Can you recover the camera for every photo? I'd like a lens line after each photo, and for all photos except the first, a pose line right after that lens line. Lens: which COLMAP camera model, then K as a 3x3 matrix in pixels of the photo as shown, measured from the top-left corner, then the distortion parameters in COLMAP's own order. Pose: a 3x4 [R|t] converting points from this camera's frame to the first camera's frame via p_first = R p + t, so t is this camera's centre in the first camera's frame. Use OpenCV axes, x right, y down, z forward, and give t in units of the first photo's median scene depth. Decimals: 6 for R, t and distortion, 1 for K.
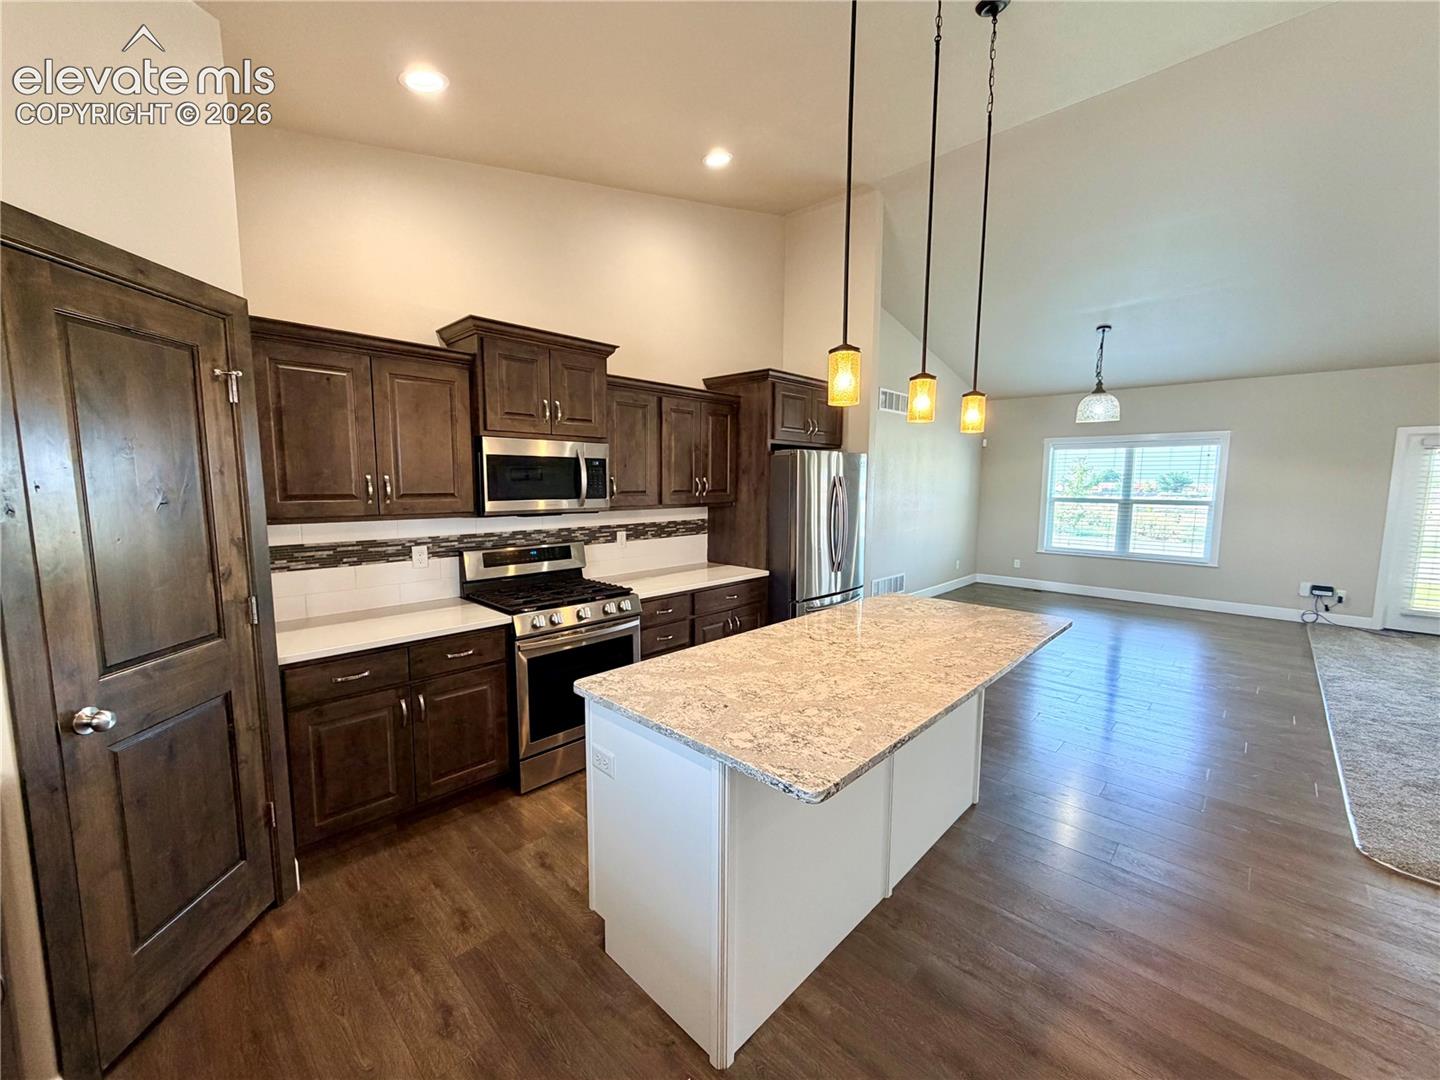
lens RADIAL K [[572.0, 0, 712.2], [0, 572.0, 542.6], [0, 0, 1]] dist [-0.000296, -0.000012]
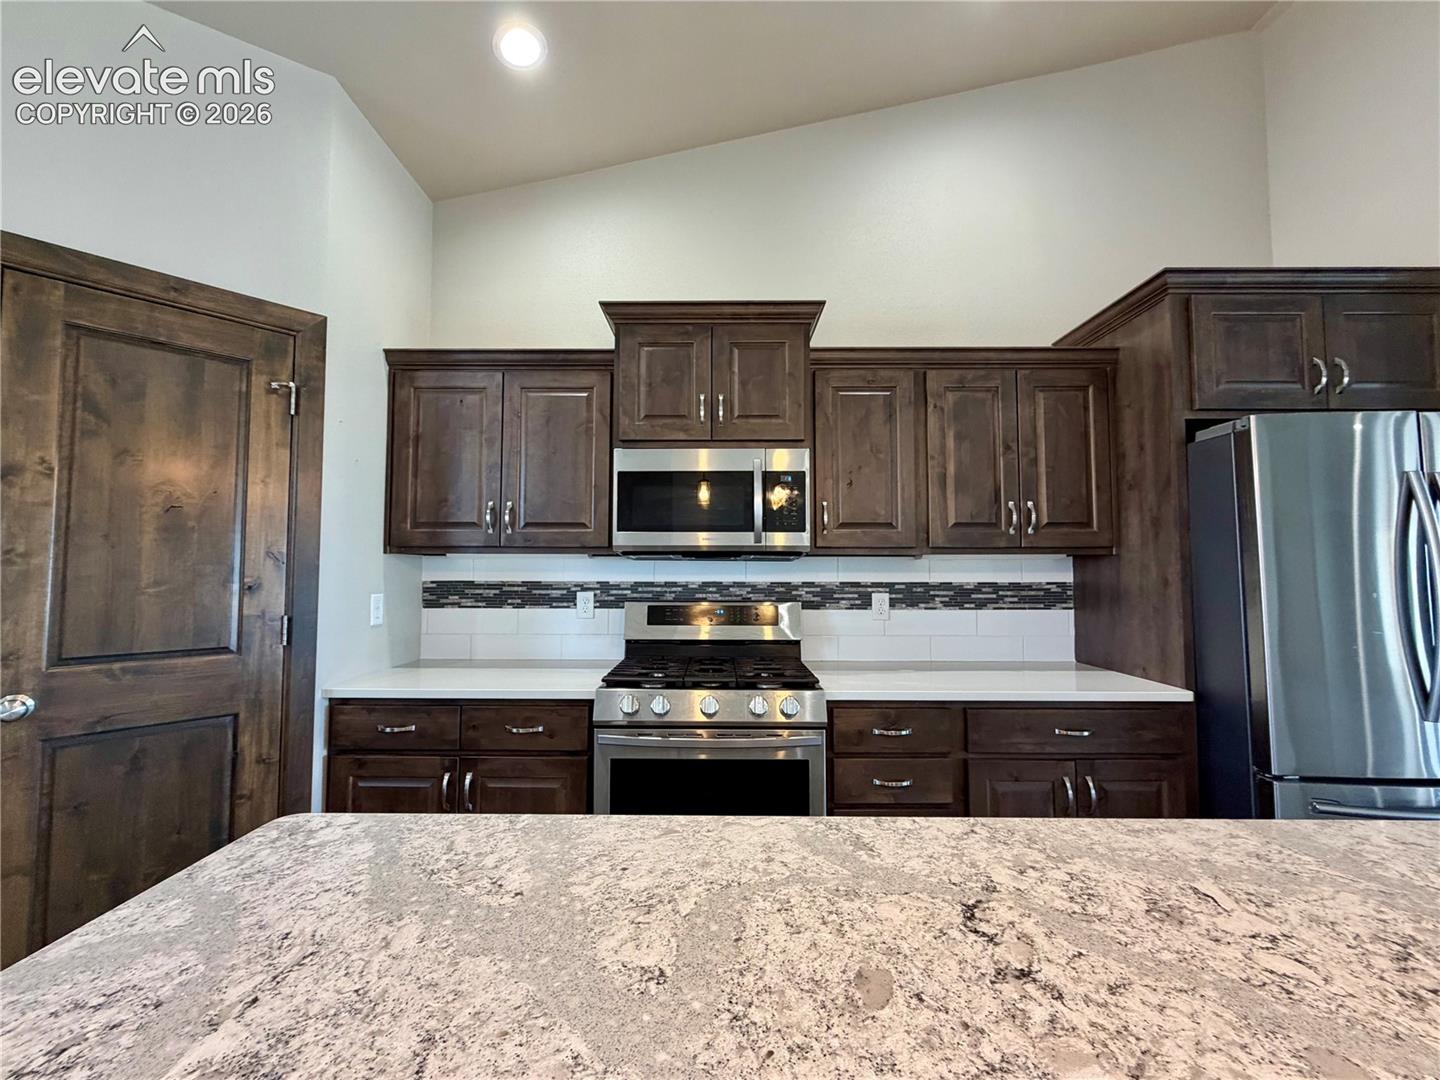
lens RADIAL K [[574.0, 0, 712.5], [0, 574.0, 541.8], [0, 0, 1]] dist [-0.001043, 0.000444]
pose [[0.690659, -0.040496, -0.722046, 0.215309], [-0.076823, 0.988673, -0.128934, 0.025693], [0.719089, 0.144519, 0.679724, 0.506027]]
